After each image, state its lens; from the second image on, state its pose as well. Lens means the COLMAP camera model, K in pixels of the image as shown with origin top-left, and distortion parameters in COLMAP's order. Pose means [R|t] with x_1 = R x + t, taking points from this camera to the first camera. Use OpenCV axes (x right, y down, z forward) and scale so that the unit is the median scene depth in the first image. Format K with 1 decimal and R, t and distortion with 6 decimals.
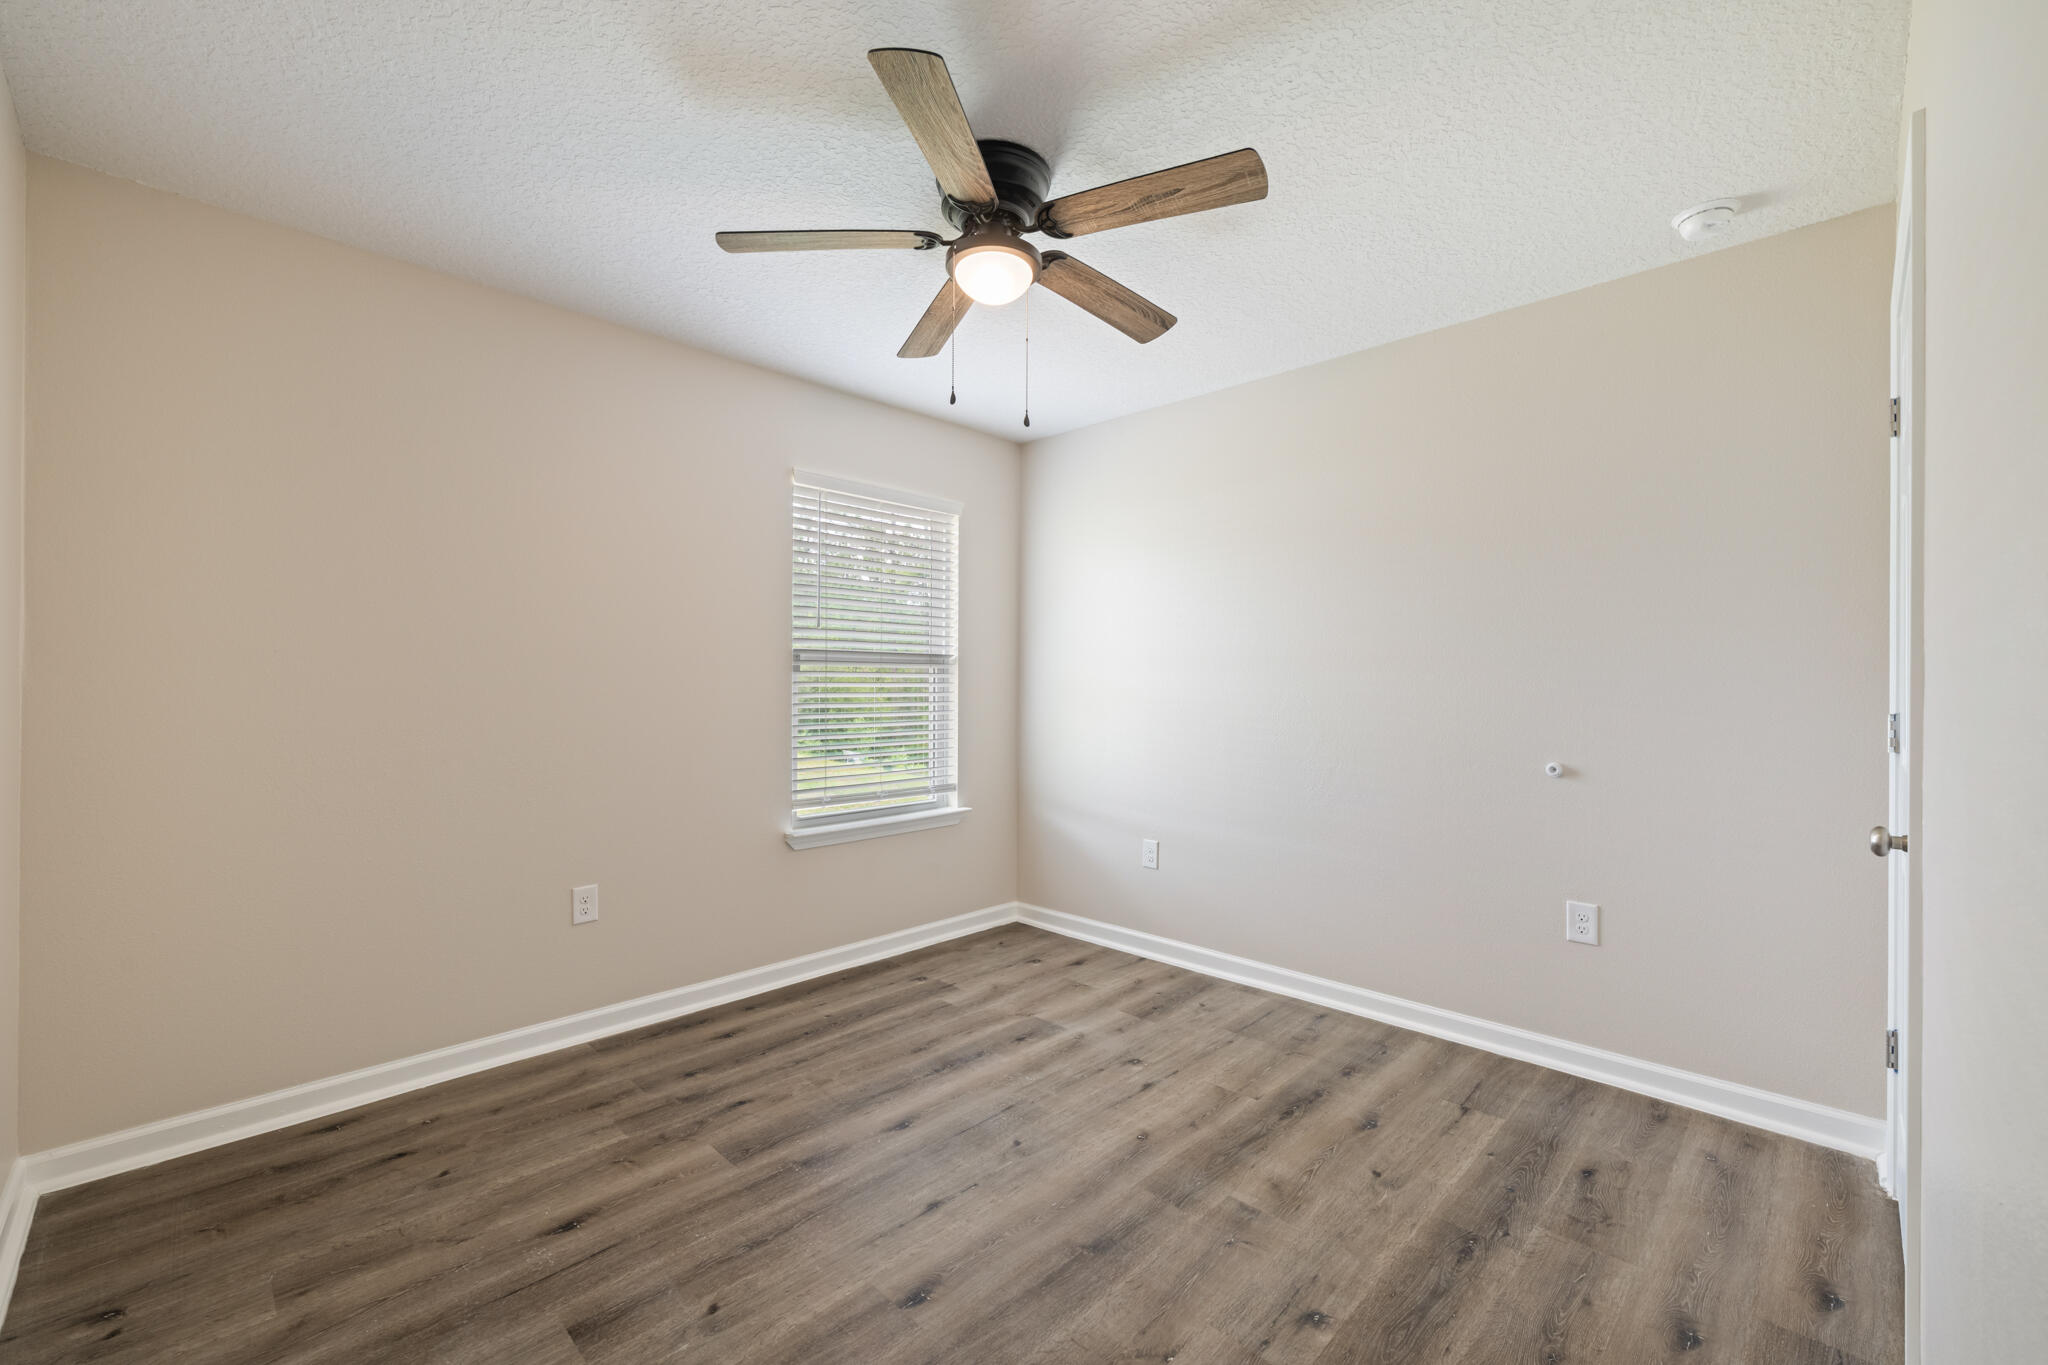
lens RADIAL K [[846.1, 0, 1082.7], [0, 846.1, 692.6], [0, 0, 1]] dist [0.000619, -0.000223]
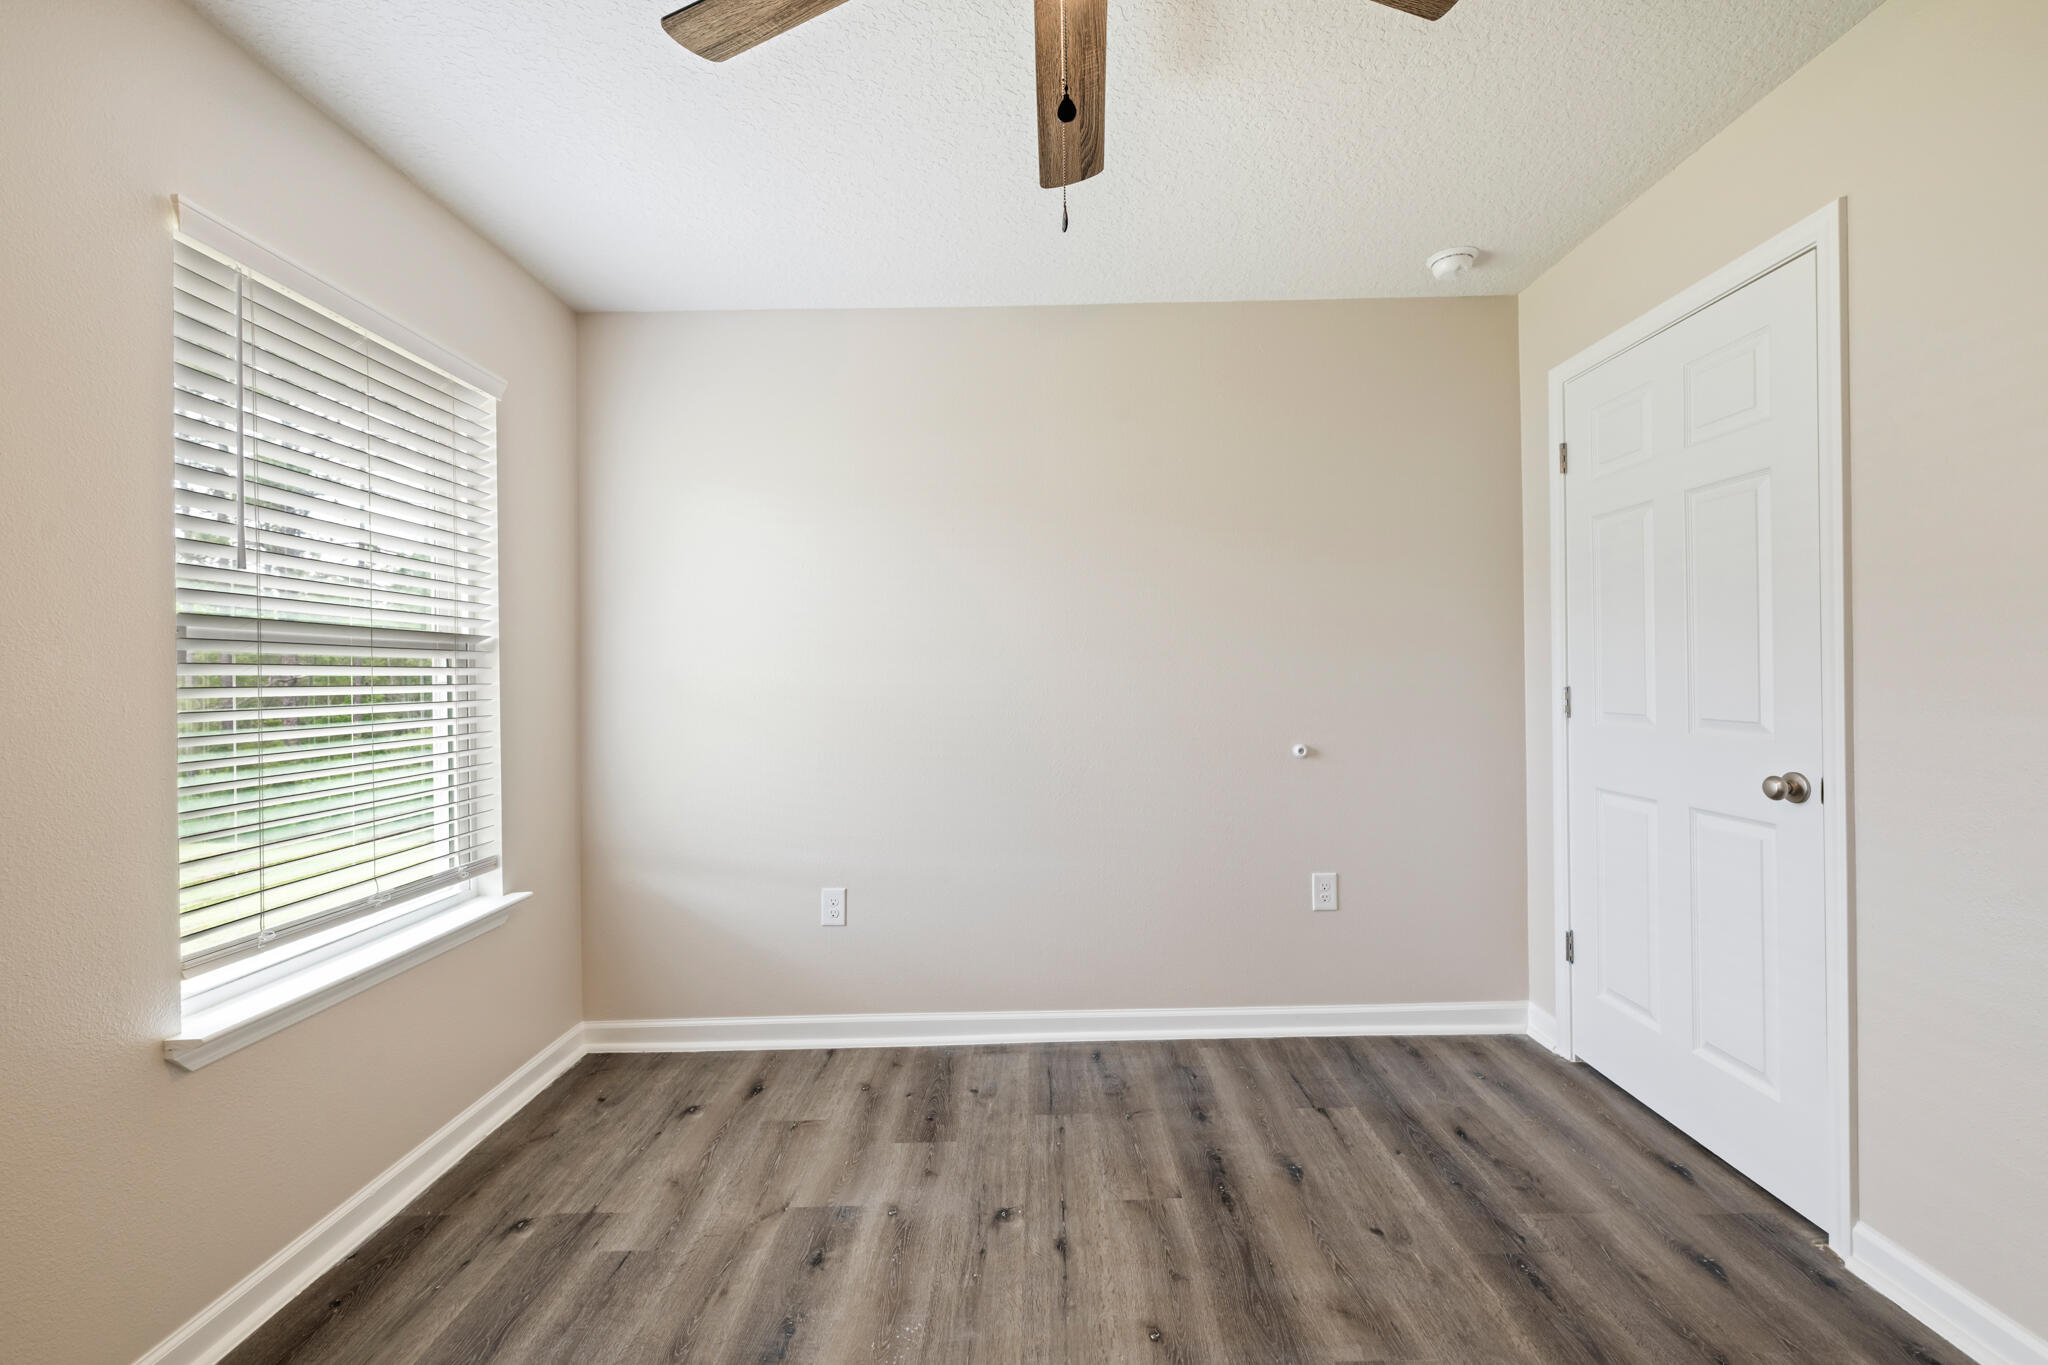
lens RADIAL K [[808.5, 0, 1030.5], [0, 808.5, 678.8], [0, 0, 1]] dist [-0.000017, 0.000152]
pose [[0.738229, -0.019439, 0.674270, -0.335084], [0.026098, 0.999659, 0.000247, -0.006886], [-0.674045, 0.017415, 0.738485, 0.443154]]
